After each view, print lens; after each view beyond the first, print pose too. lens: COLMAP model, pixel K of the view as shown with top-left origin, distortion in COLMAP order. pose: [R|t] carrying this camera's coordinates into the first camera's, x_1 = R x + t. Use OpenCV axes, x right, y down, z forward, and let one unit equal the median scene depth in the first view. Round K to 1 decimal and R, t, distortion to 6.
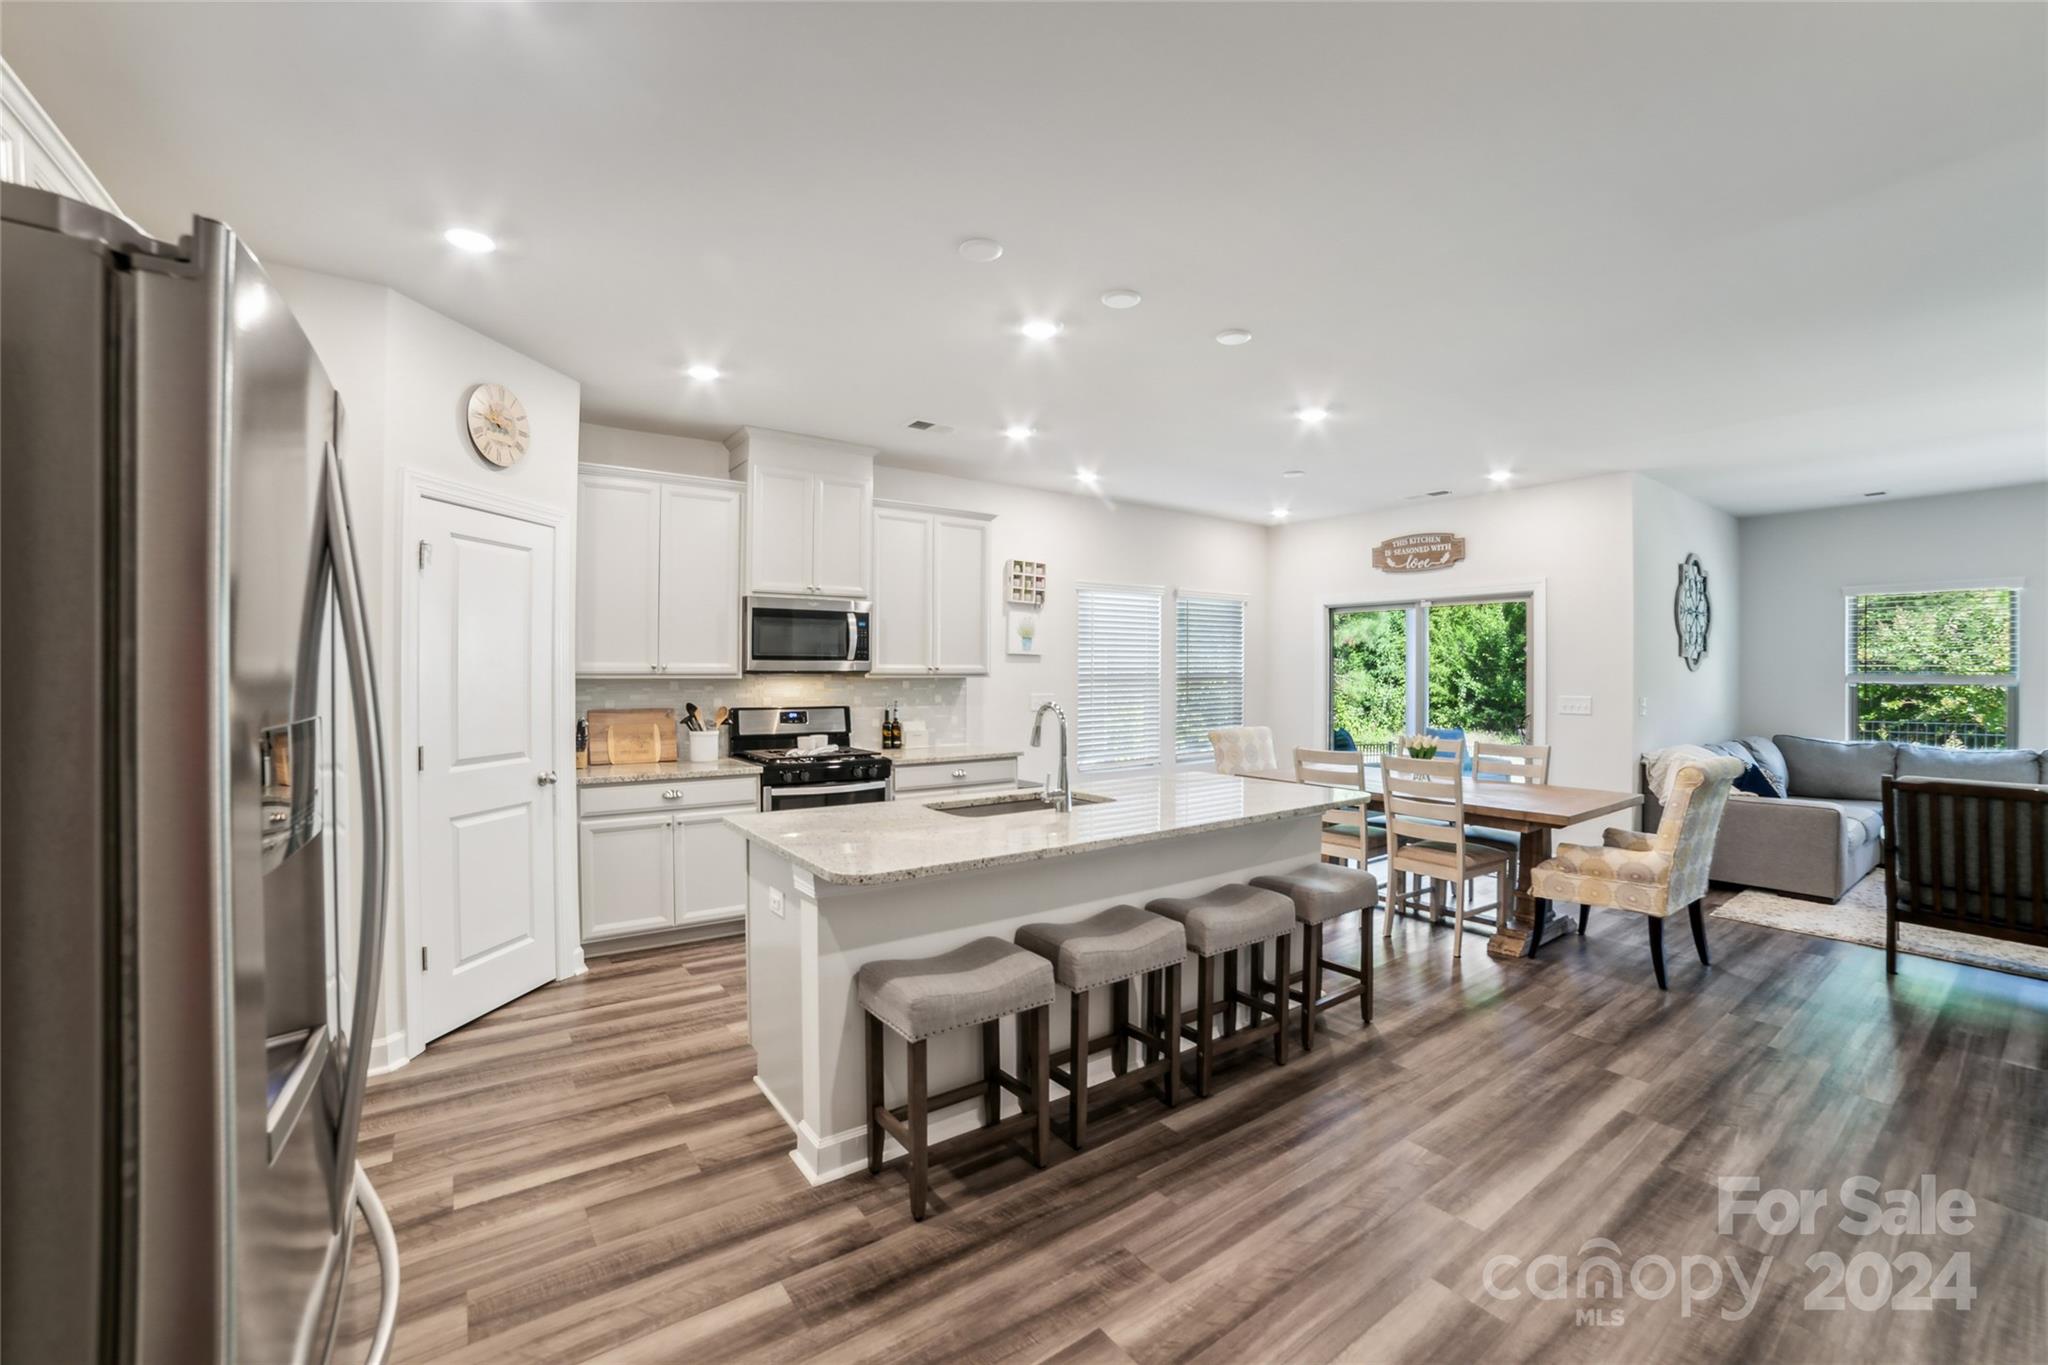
lens RADIAL K [[839.7, 0, 1021.8], [0, 839.7, 668.4], [0, 0, 1]] dist [-0.092101, 0.032098]
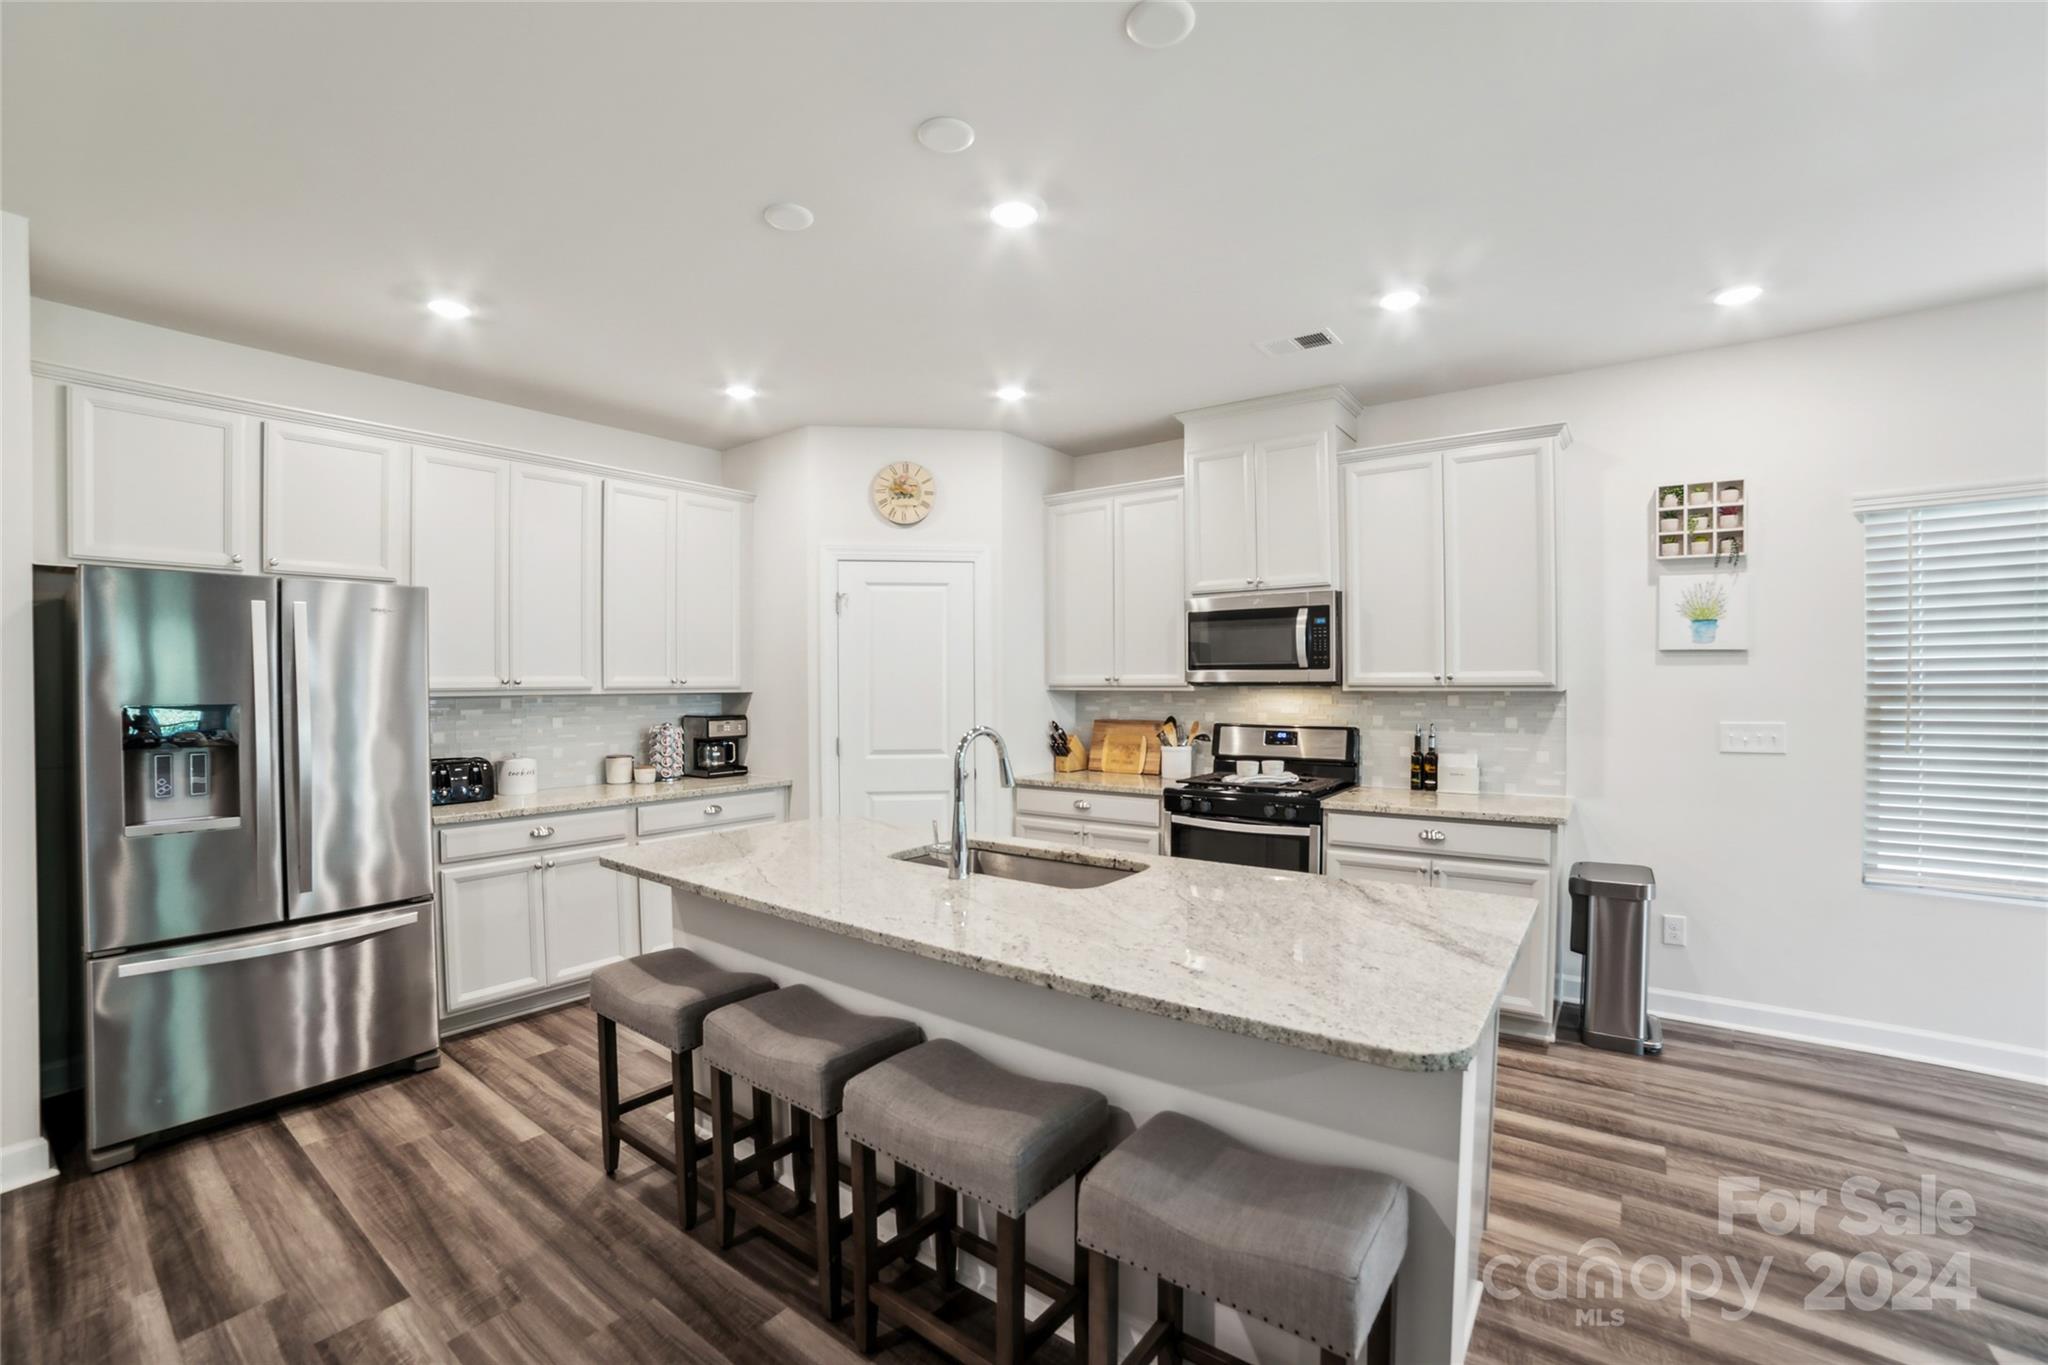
lens RADIAL K [[862.8, 0, 1028.6], [0, 862.8, 689.4], [0, 0, 1]] dist [-0.104519, 0.035541]
pose [[0.304145, 0.003915, -0.952618, 0.403312], [0.008973, 0.999935, 0.006974, 0.001641], [0.952584, -0.010669, 0.304090, 0.432703]]
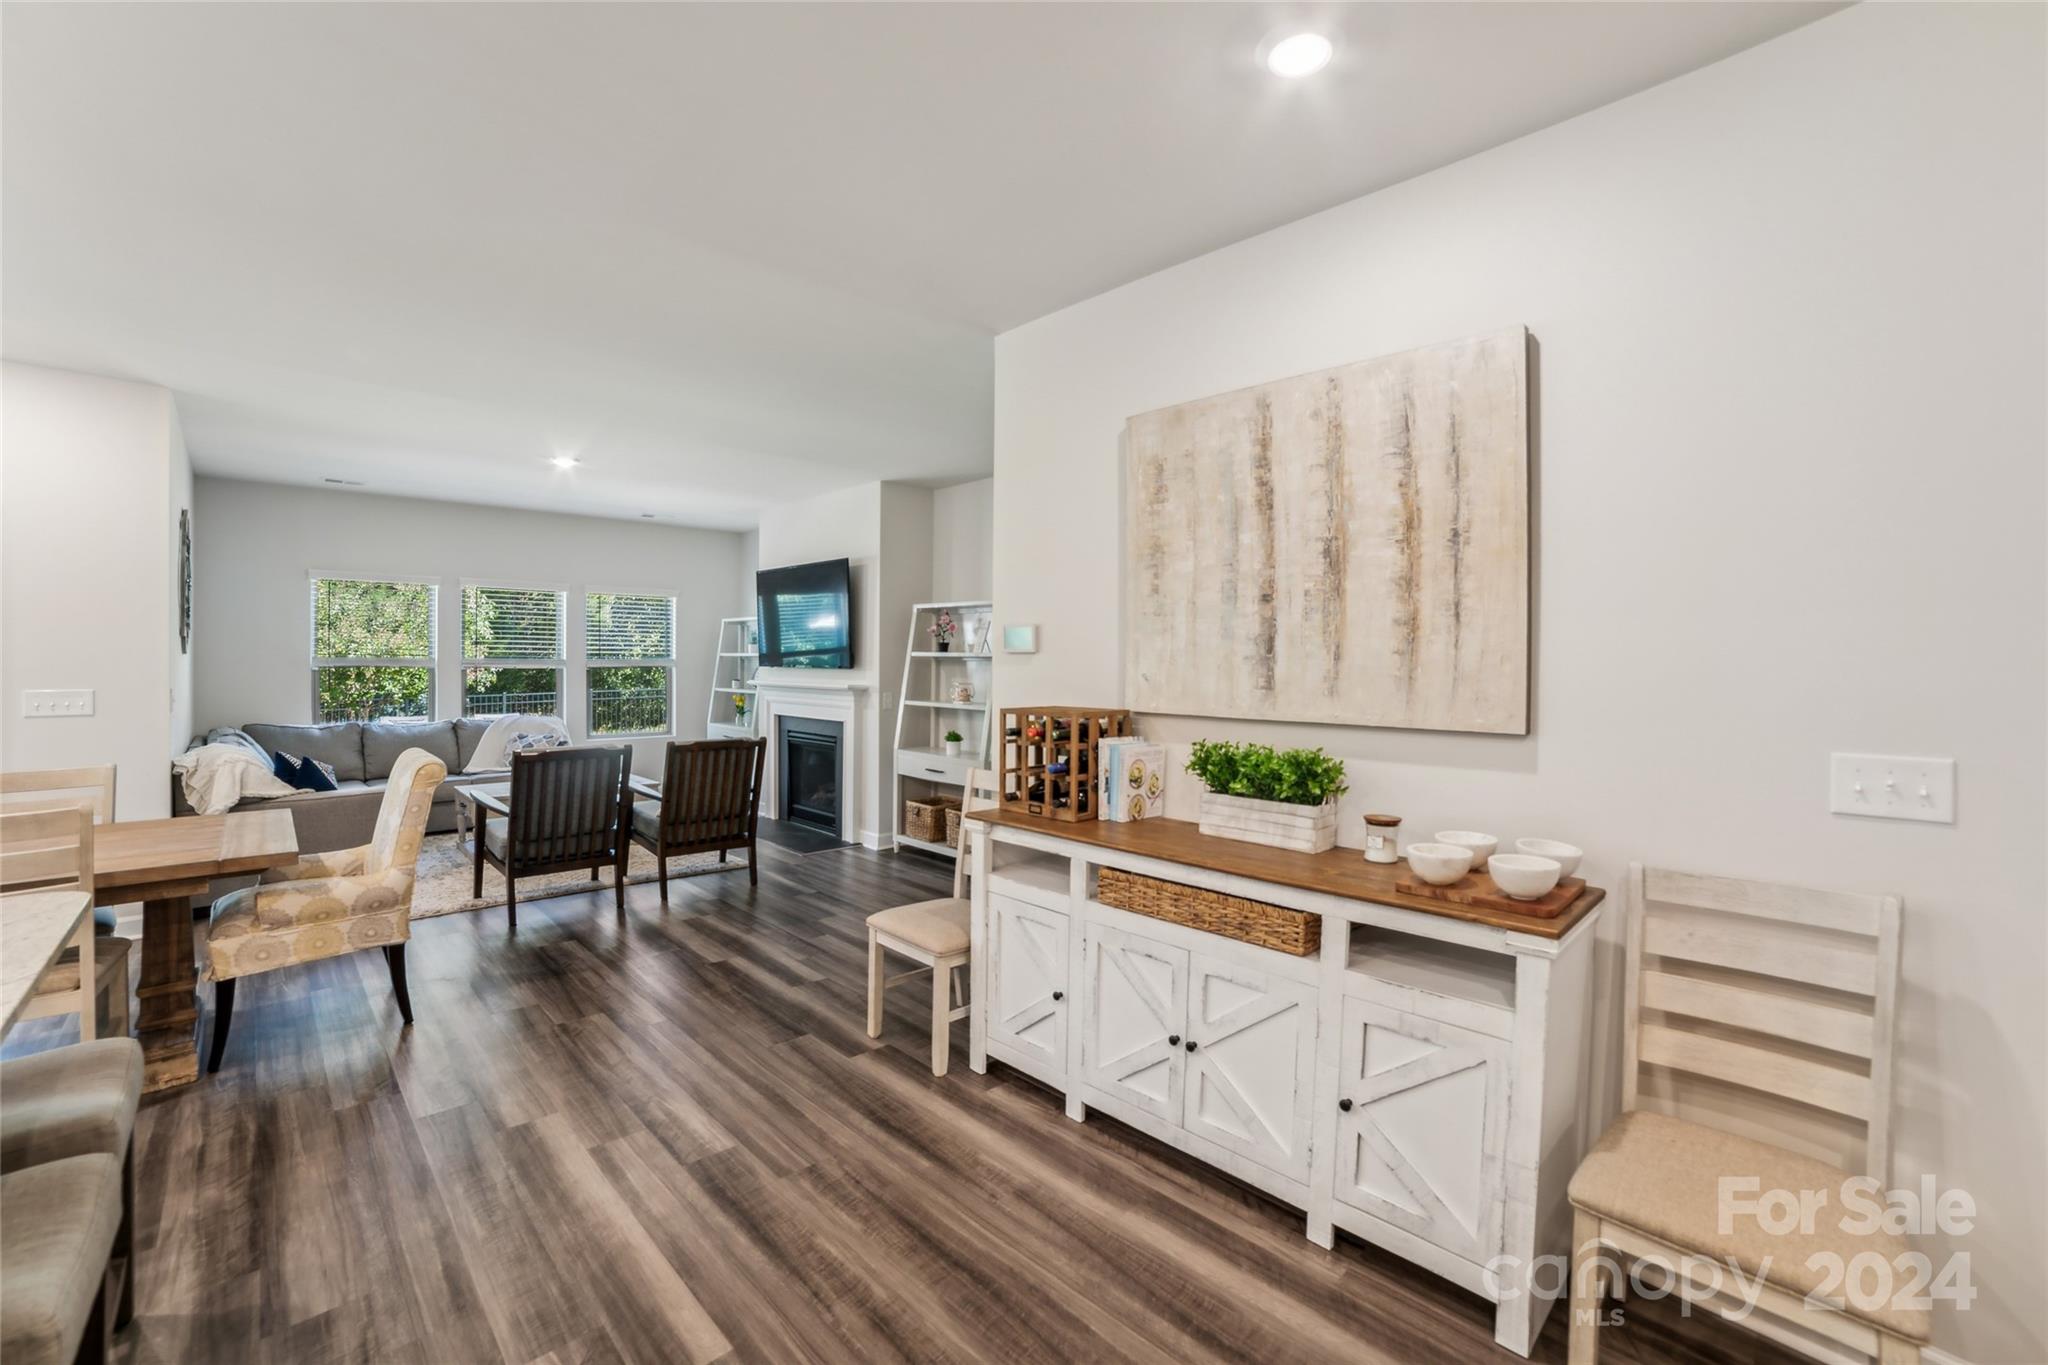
lens RADIAL K [[839.7, 0, 1021.8], [0, 839.7, 668.4], [0, 0, 1]] dist [-0.092101, 0.032098]
pose [[-0.147249, -0.014427, 0.988994, -0.087448], [-0.010408, 0.999861, 0.013036, -0.001001], [-0.989045, -0.008374, -0.147379, 0.286442]]
